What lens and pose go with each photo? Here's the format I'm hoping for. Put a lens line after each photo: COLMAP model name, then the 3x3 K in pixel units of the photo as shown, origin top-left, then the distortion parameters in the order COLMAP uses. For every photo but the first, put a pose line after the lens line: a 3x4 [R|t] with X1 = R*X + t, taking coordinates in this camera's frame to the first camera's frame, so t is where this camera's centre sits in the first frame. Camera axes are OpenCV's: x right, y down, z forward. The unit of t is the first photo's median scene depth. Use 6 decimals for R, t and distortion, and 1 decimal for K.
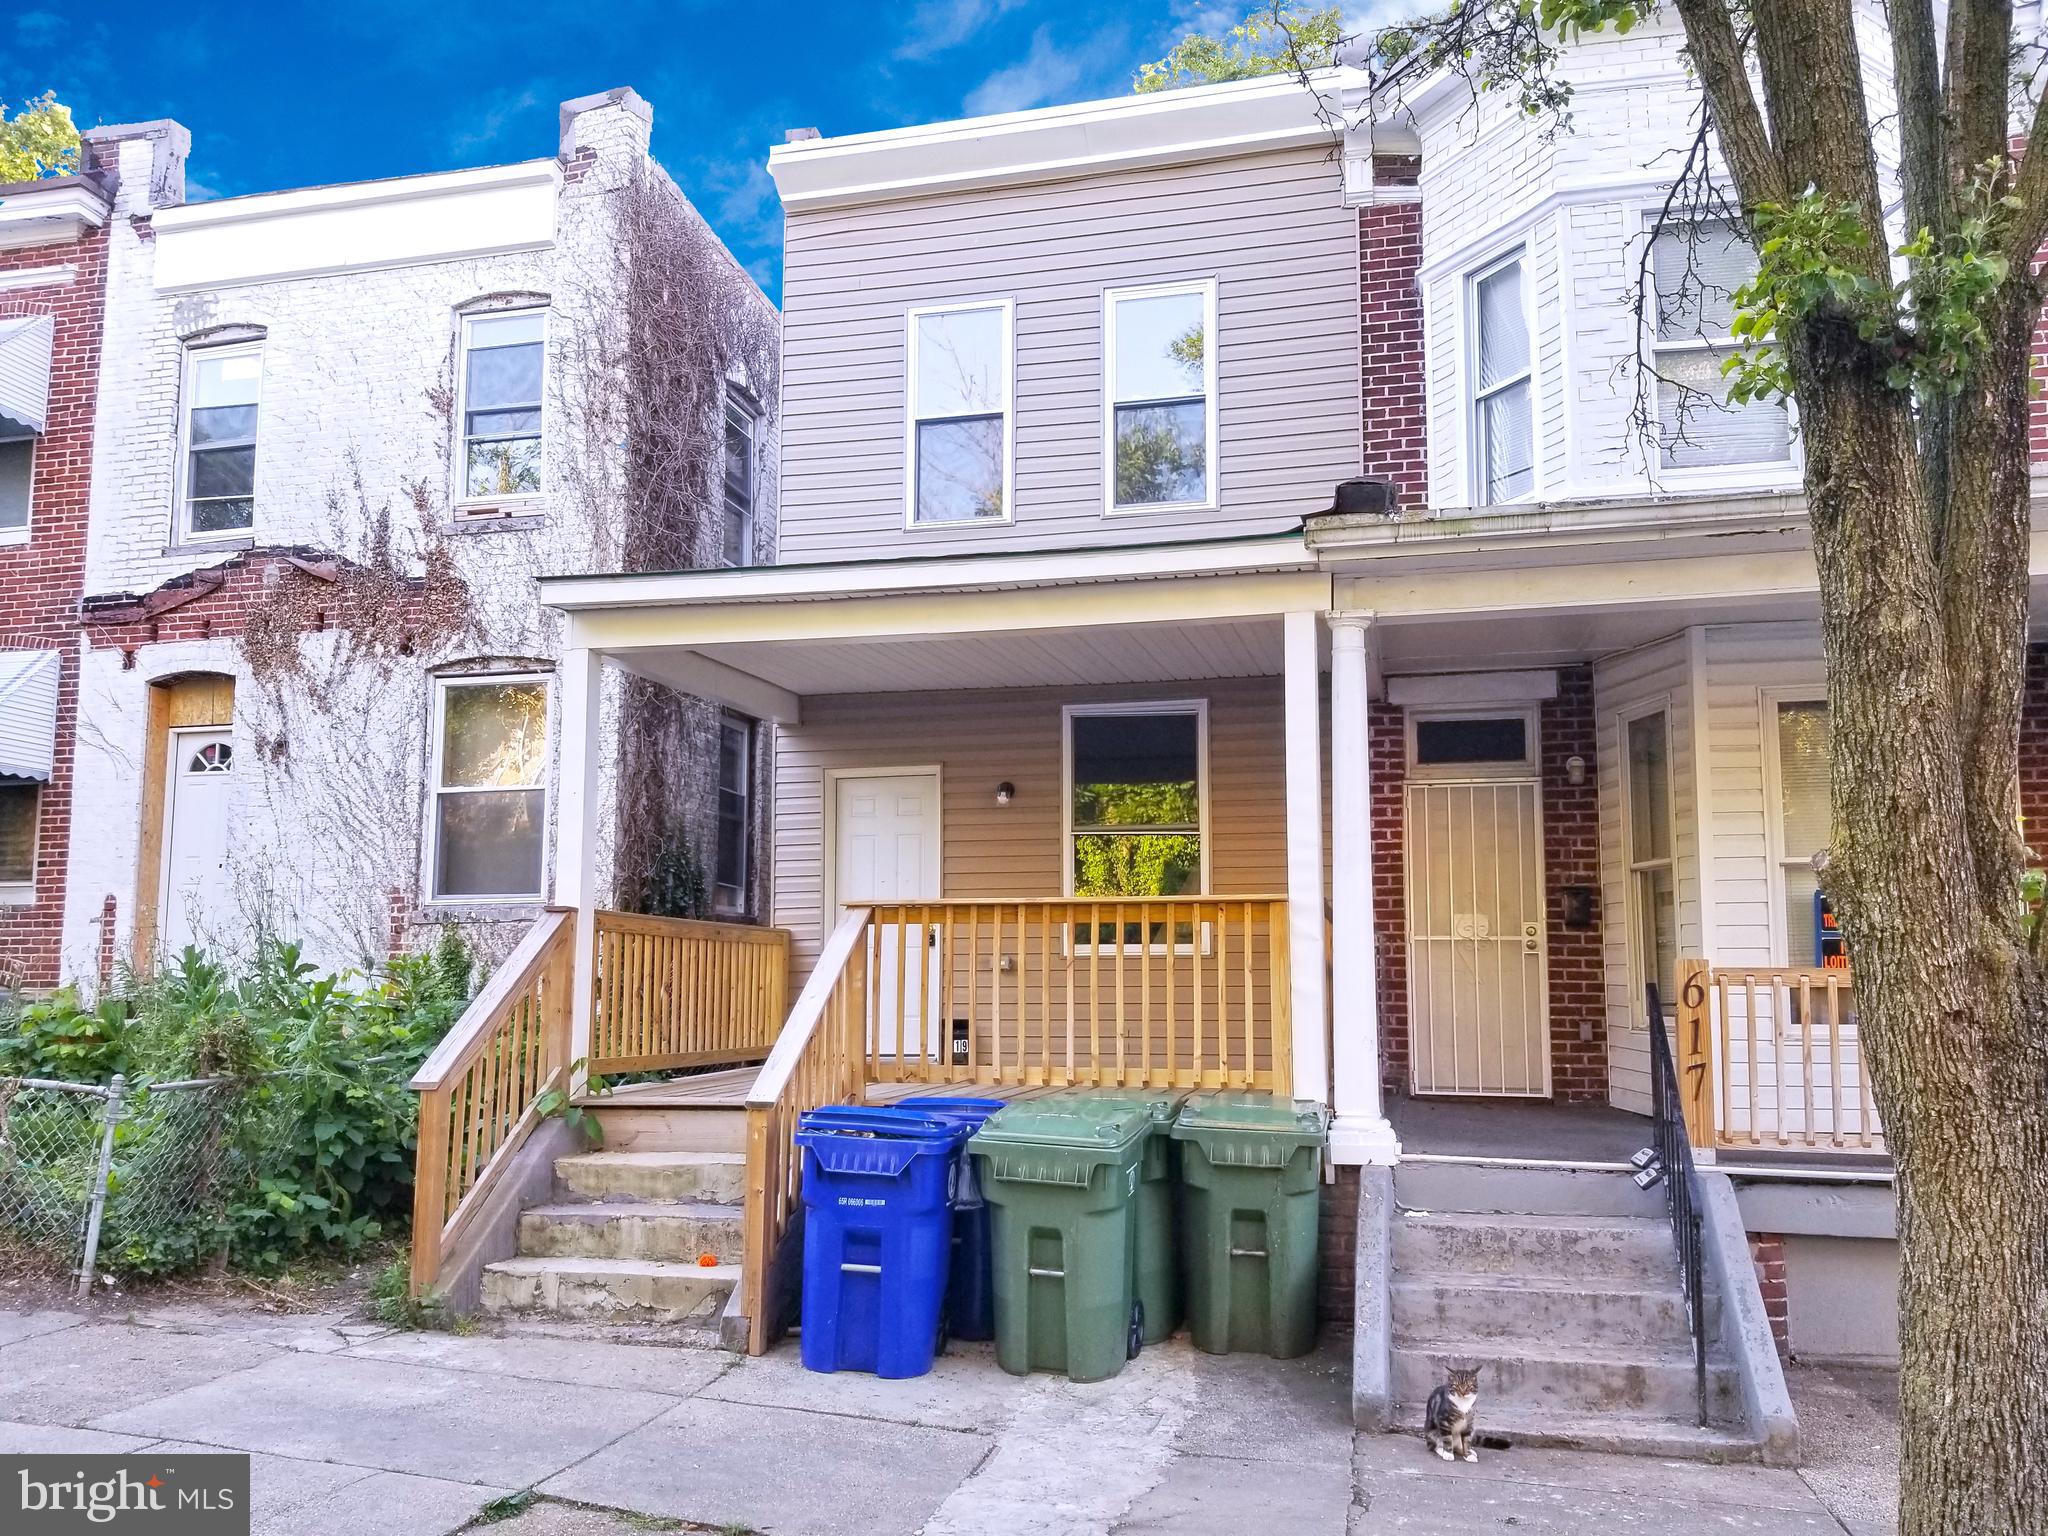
lens RADIAL K [[1665.3, 0, 1024.0], [0, 1665.3, 768.0], [0, 0, 1]] dist [0.100266, -0.138381]
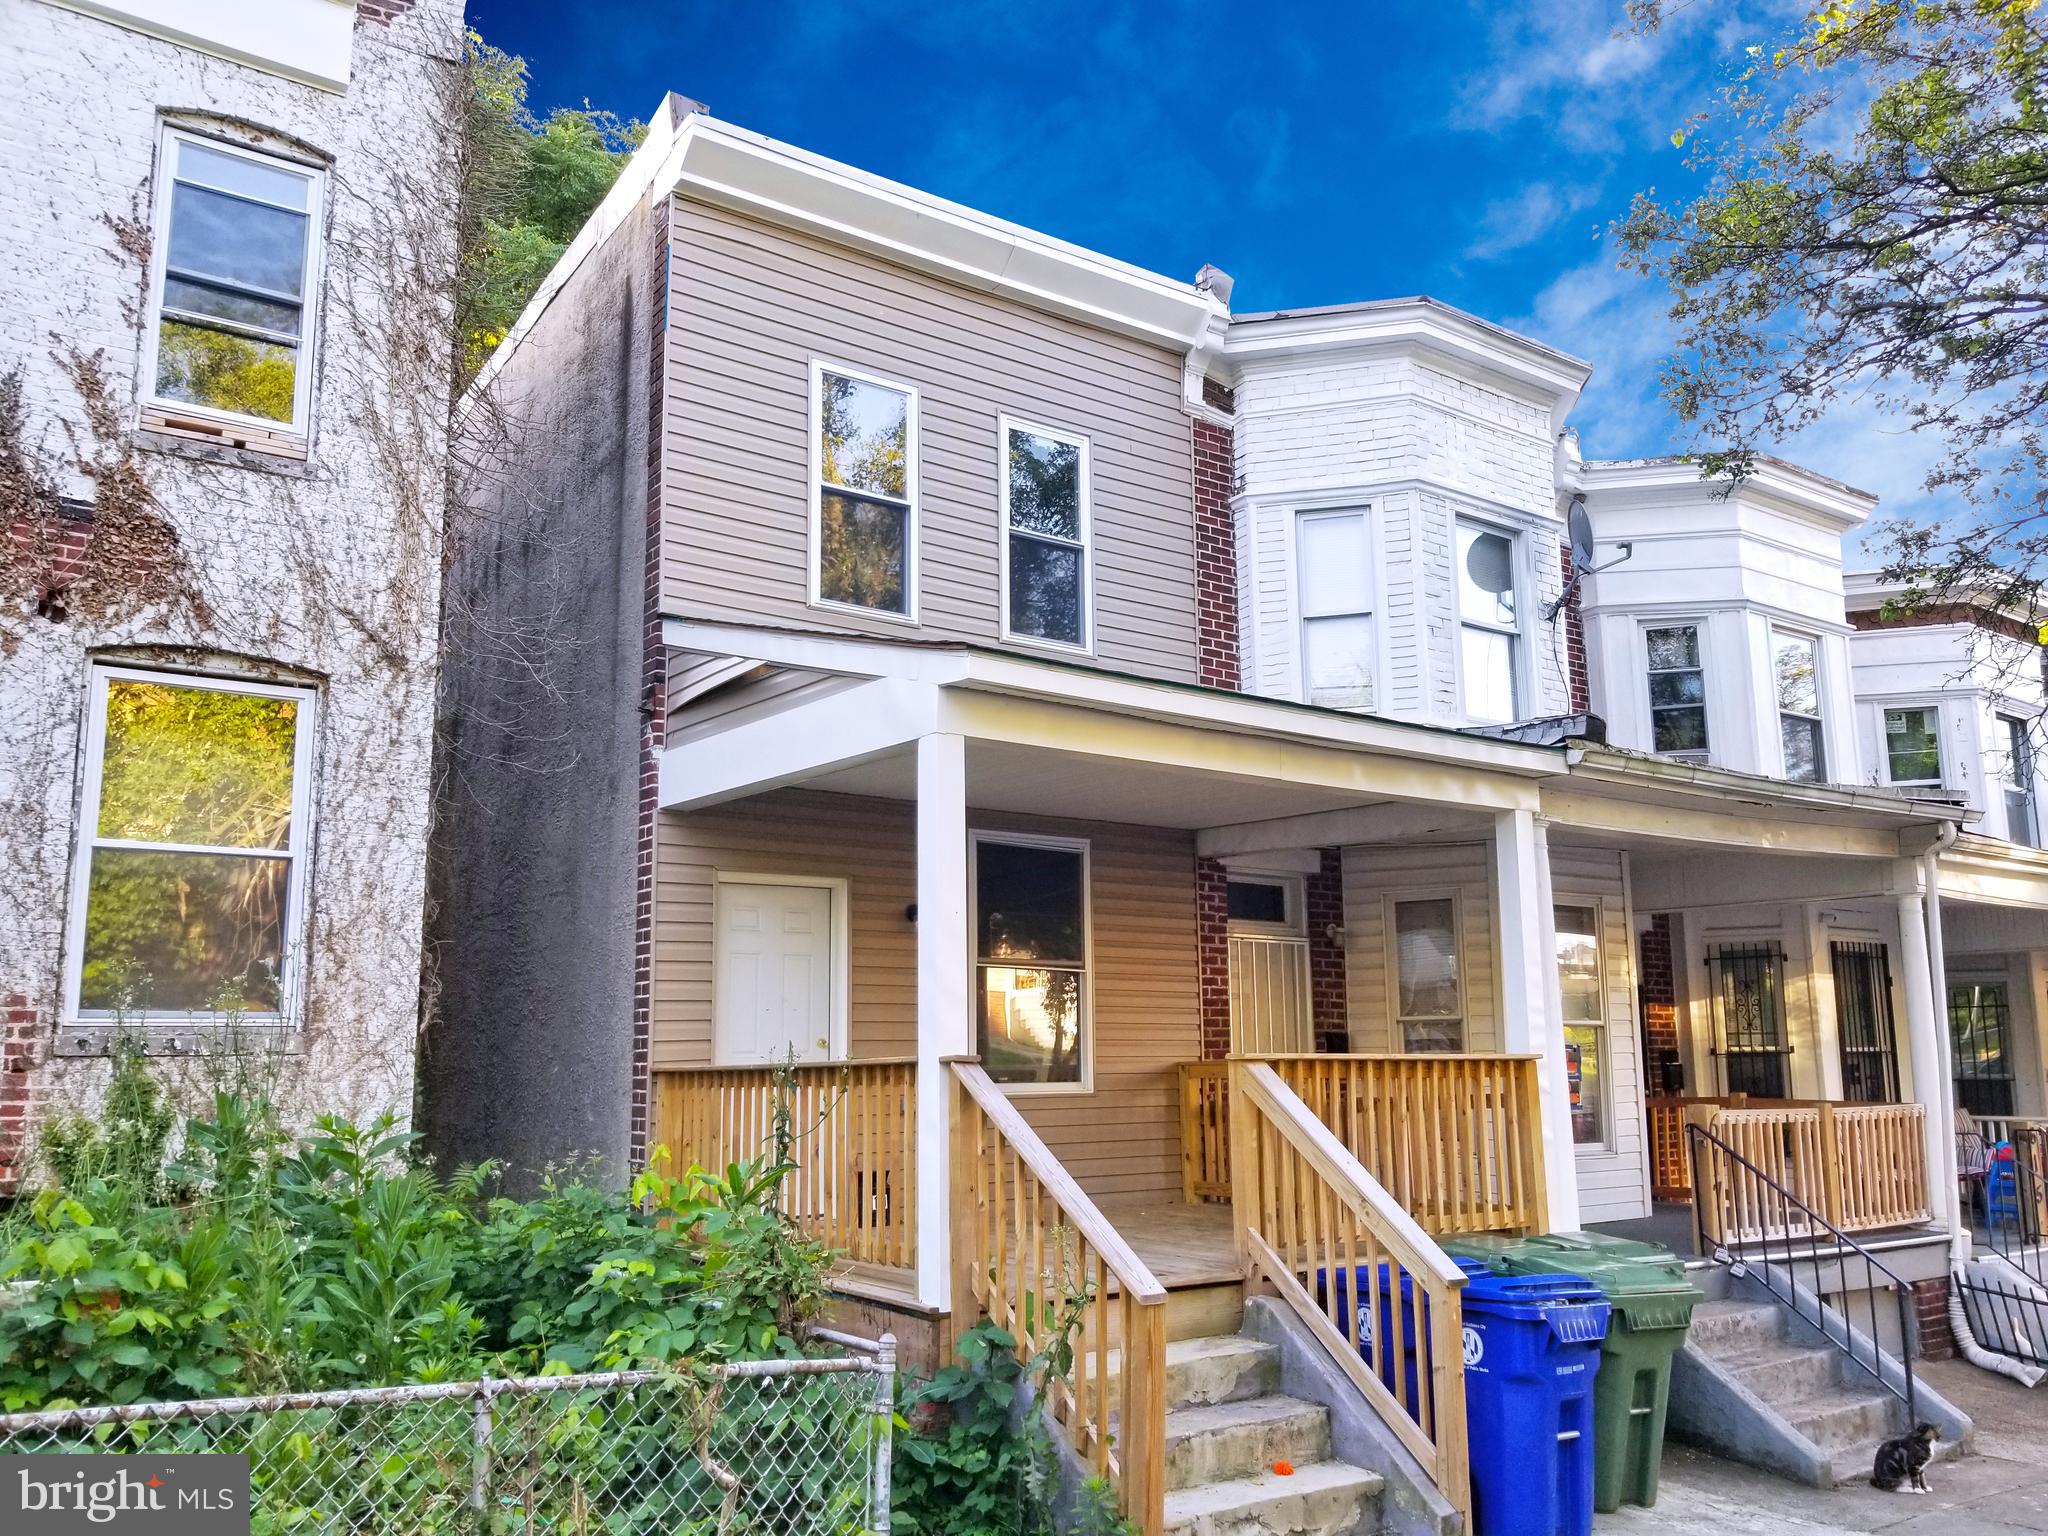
lens RADIAL K [[1665.3, 0, 1024.0], [0, 1665.3, 768.0], [0, 0, 1]] dist [0.100266, -0.138381]
pose [[0.637834, 0.131888, 0.758797, -0.612743], [-0.092424, 0.991216, -0.094595, 0.013658], [-0.764608, -0.009795, 0.644421, 0.324958]]
